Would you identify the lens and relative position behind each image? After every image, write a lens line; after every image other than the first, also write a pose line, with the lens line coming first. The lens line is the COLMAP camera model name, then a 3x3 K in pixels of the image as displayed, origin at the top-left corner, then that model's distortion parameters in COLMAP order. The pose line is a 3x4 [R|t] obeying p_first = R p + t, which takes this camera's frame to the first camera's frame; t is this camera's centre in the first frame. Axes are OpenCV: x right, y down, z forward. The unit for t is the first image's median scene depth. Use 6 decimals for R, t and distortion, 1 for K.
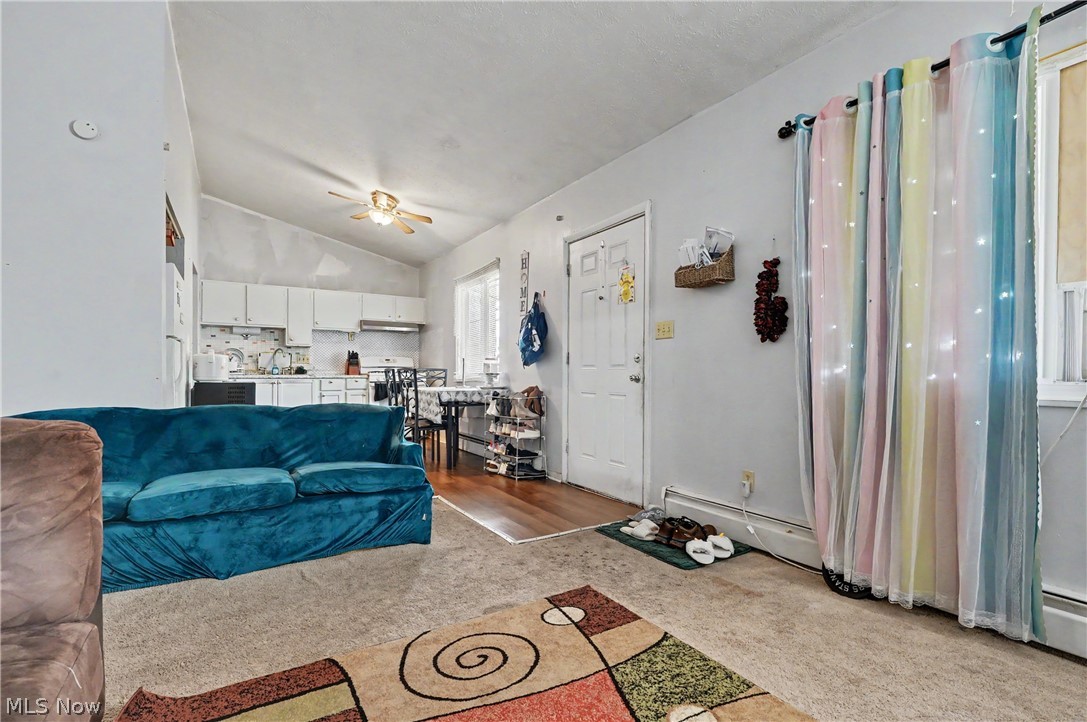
lens RADIAL K [[501.5, 0, 543.5], [0, 501.5, 376.6], [0, 0, 1]] dist [-0.002721, -0.000177]
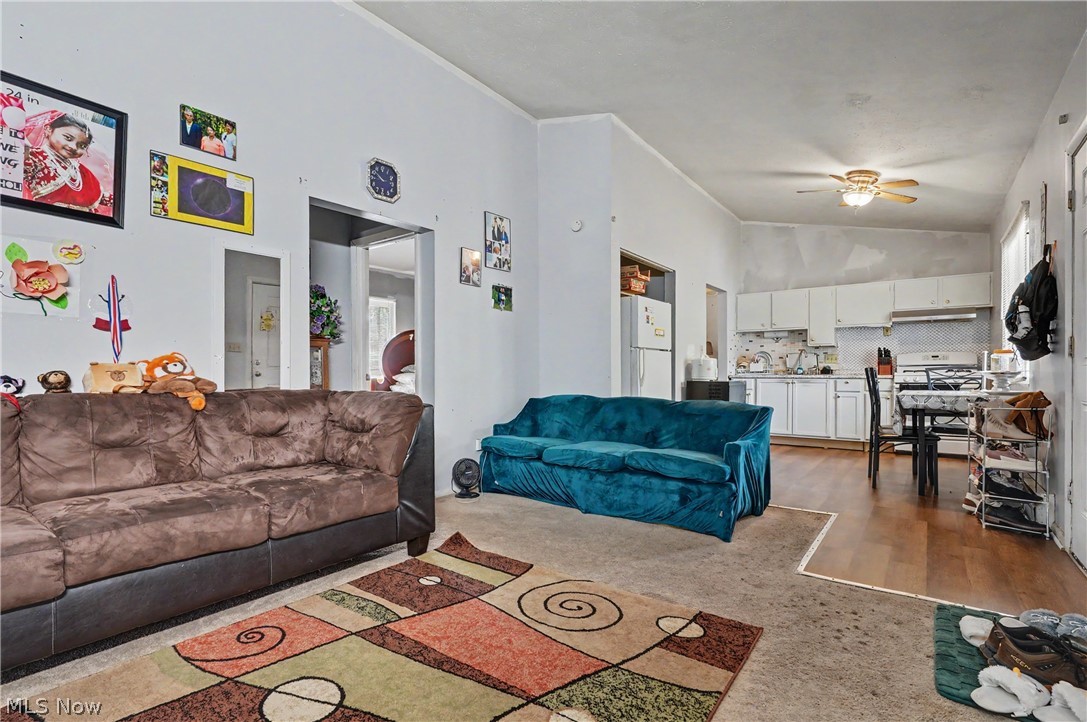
lens RADIAL K [[510.0, 0, 543.2], [0, 510.0, 373.4], [0, 0, 1]] dist [-0.001265, -0.000064]
pose [[0.361764, -0.003774, -0.932262, 0.549110], [-0.002976, 0.999982, -0.005203, 0.000940], [0.932265, 0.004656, 0.361747, 0.262437]]
